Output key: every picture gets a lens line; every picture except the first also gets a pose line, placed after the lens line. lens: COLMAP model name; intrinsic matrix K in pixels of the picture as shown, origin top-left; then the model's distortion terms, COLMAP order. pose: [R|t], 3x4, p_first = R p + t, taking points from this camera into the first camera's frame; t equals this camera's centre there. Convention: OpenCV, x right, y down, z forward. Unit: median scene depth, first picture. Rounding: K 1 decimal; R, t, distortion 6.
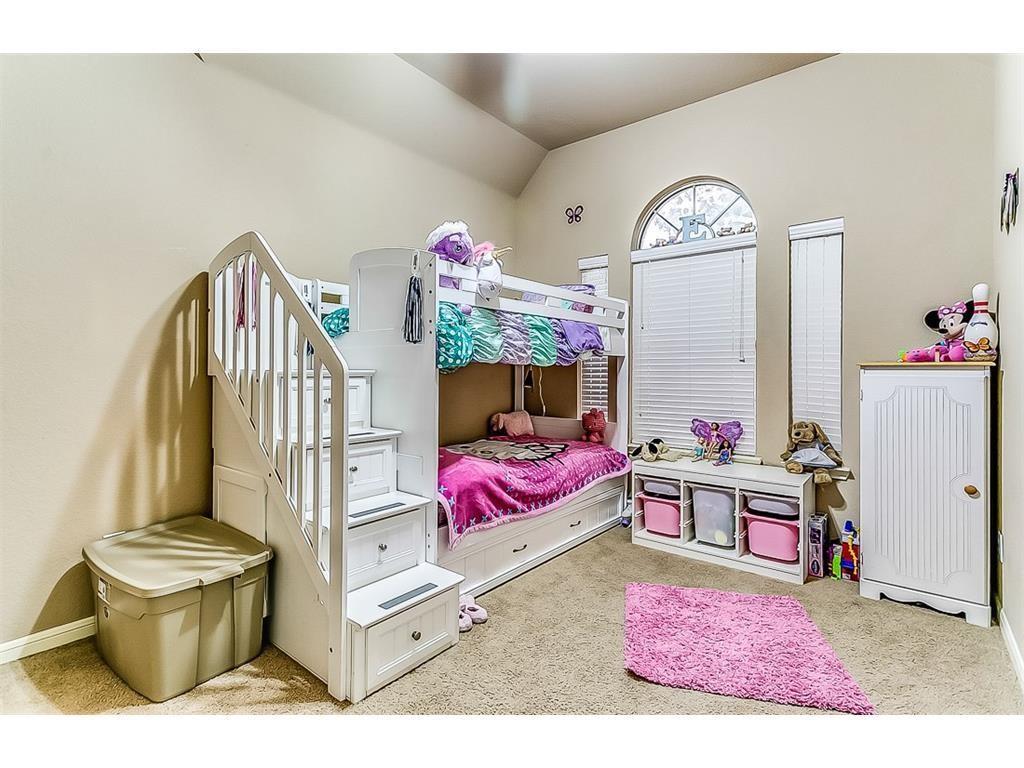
lens RADIAL K [[488.2, 0, 512.0], [0, 488.2, 384.0], [0, 0, 1]] dist [0.000495, -0.000121]
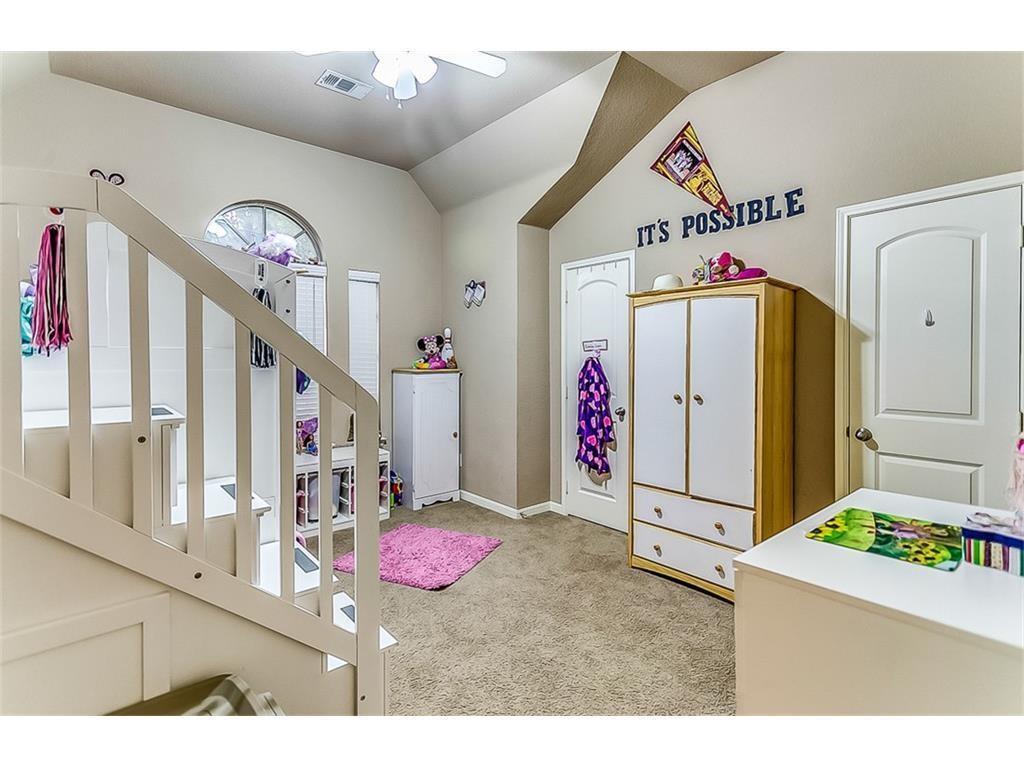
lens RADIAL K [[488.2, 0, 512.0], [0, 488.2, 384.0], [0, 0, 1]] dist [0.000495, -0.000121]
pose [[0.186823, -0.059892, 0.980566, -0.872239], [0.032030, 0.997981, 0.054853, -0.079619], [-0.981871, 0.021159, 0.188364, 0.374850]]
